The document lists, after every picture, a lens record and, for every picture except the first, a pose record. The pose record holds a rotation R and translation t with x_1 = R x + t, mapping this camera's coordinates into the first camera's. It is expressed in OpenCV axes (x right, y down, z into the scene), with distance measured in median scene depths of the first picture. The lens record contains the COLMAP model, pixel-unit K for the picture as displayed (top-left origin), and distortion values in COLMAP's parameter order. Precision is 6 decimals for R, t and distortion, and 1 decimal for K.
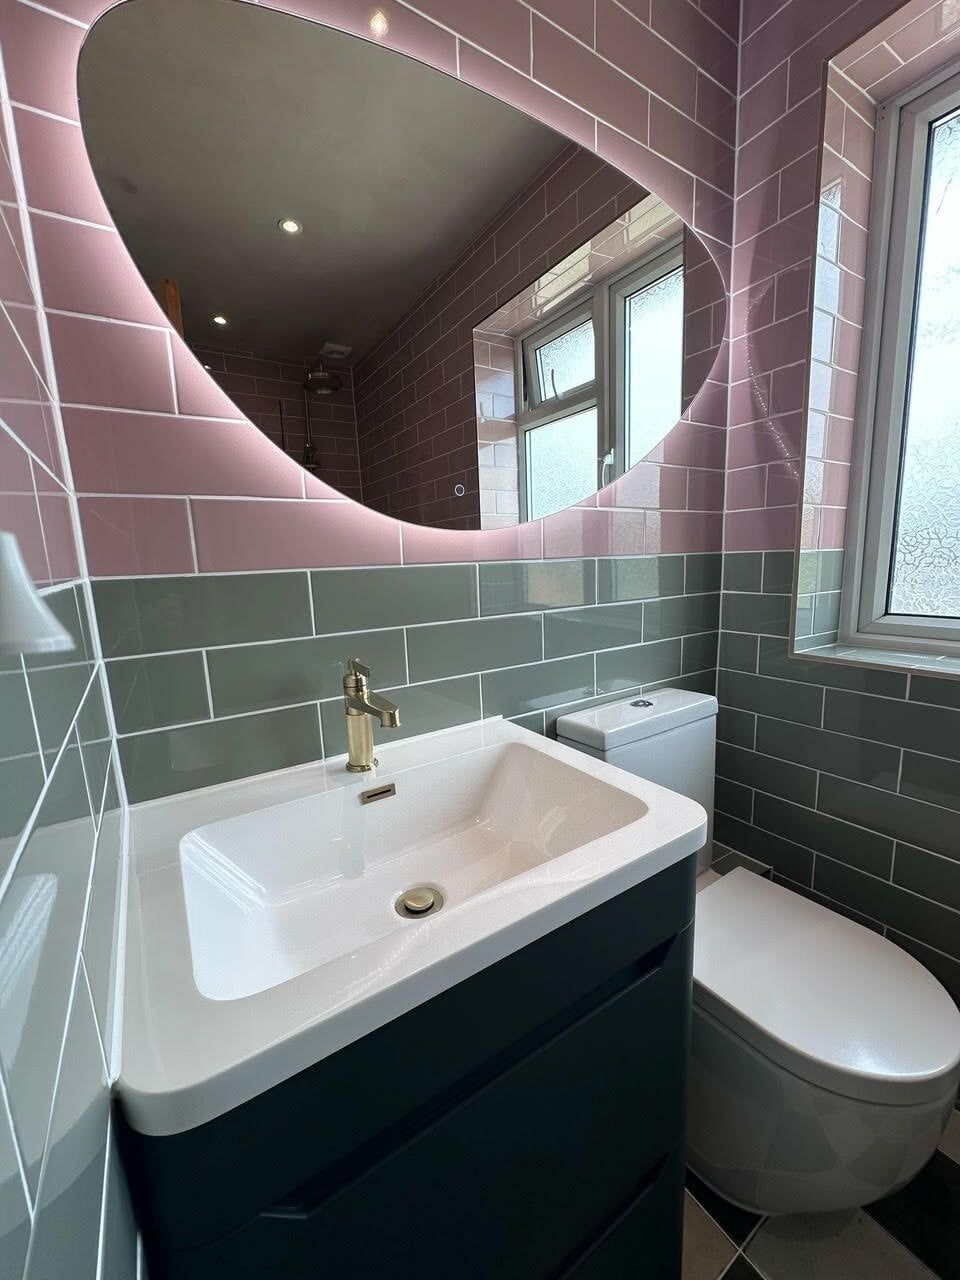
lens RADIAL K [[505.8, 0, 480.0], [0, 505.8, 640.0], [0, 0, 1]] dist [-0.004228, -0.000229]
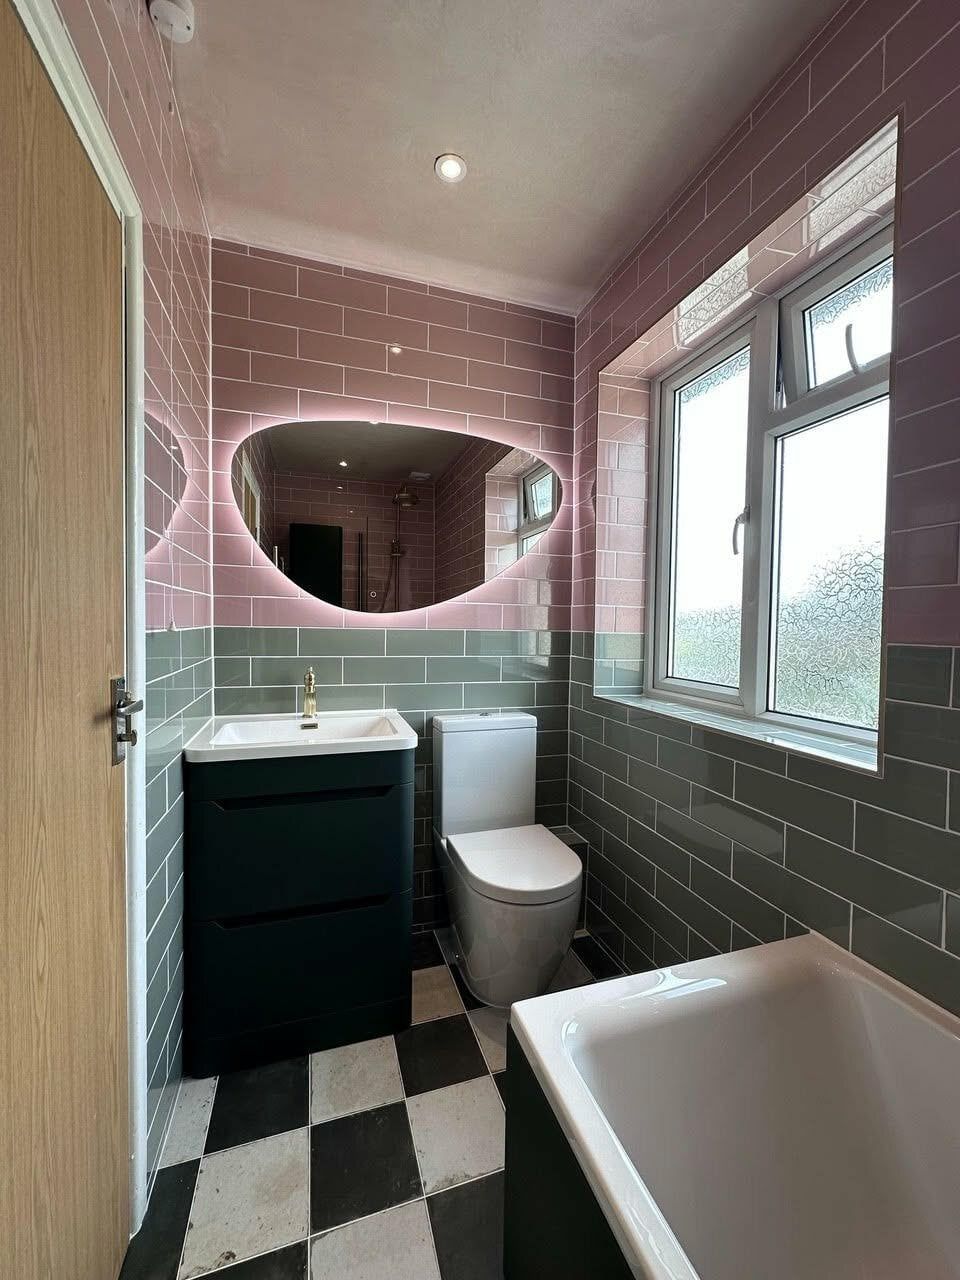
lens RADIAL K [[505.8, 0, 480.0], [0, 505.8, 640.0], [0, 0, 1]] dist [-0.004228, -0.000229]
pose [[0.967775, 0.056233, -0.245457, 0.790515], [-0.088241, 0.988672, -0.121412, 0.094549], [0.235849, 0.139159, 0.961774, -0.776929]]
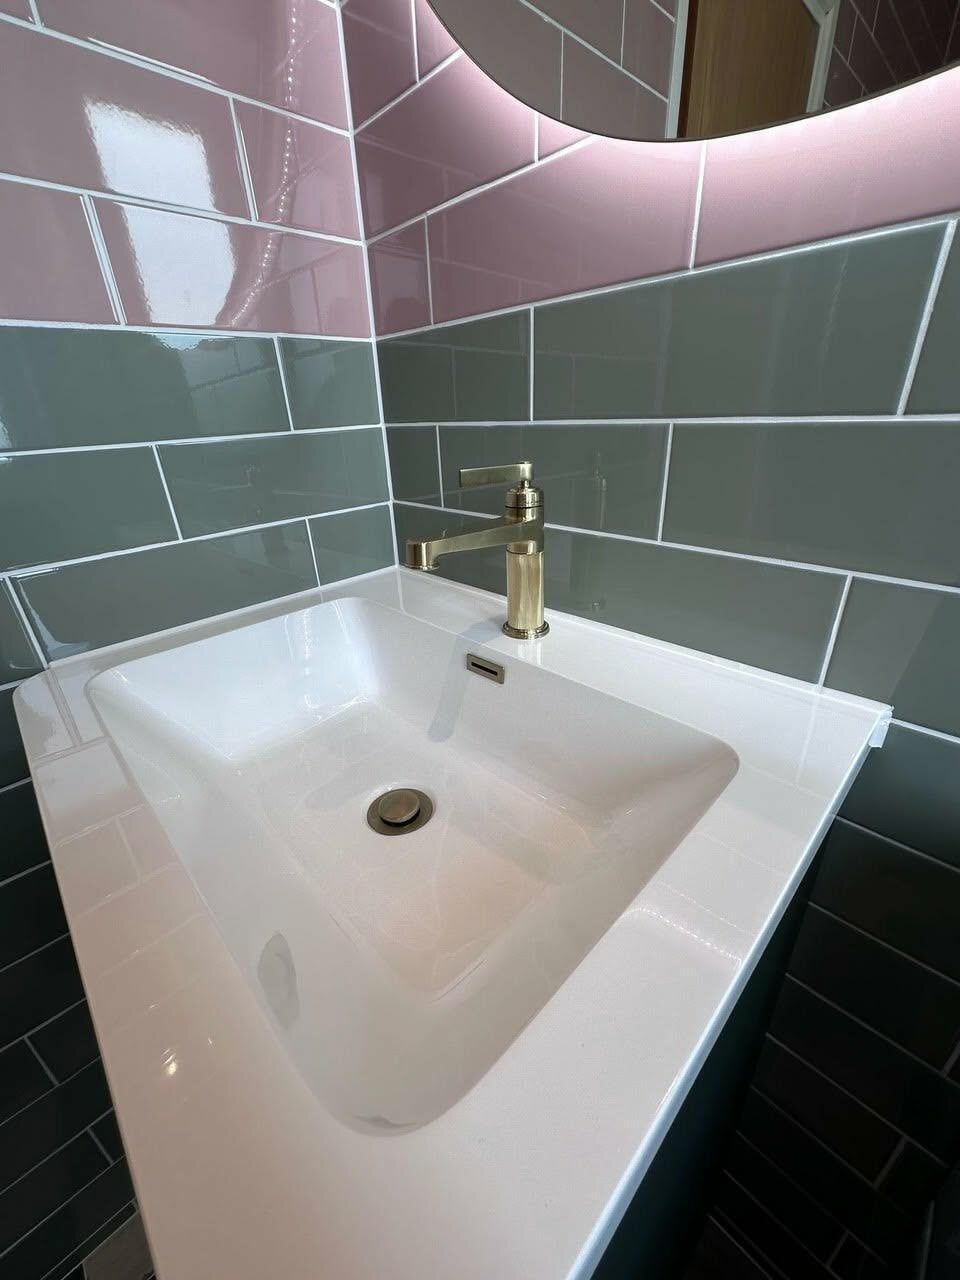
lens RADIAL K [[505.8, 0, 480.0], [0, 505.8, 640.0], [0, 0, 1]] dist [-0.004228, -0.000229]
pose [[0.212280, 0.433084, -0.875999, 0.285424], [-0.118137, 0.901229, 0.416929, -0.014236], [0.970042, 0.014982, 0.242477, 0.605991]]
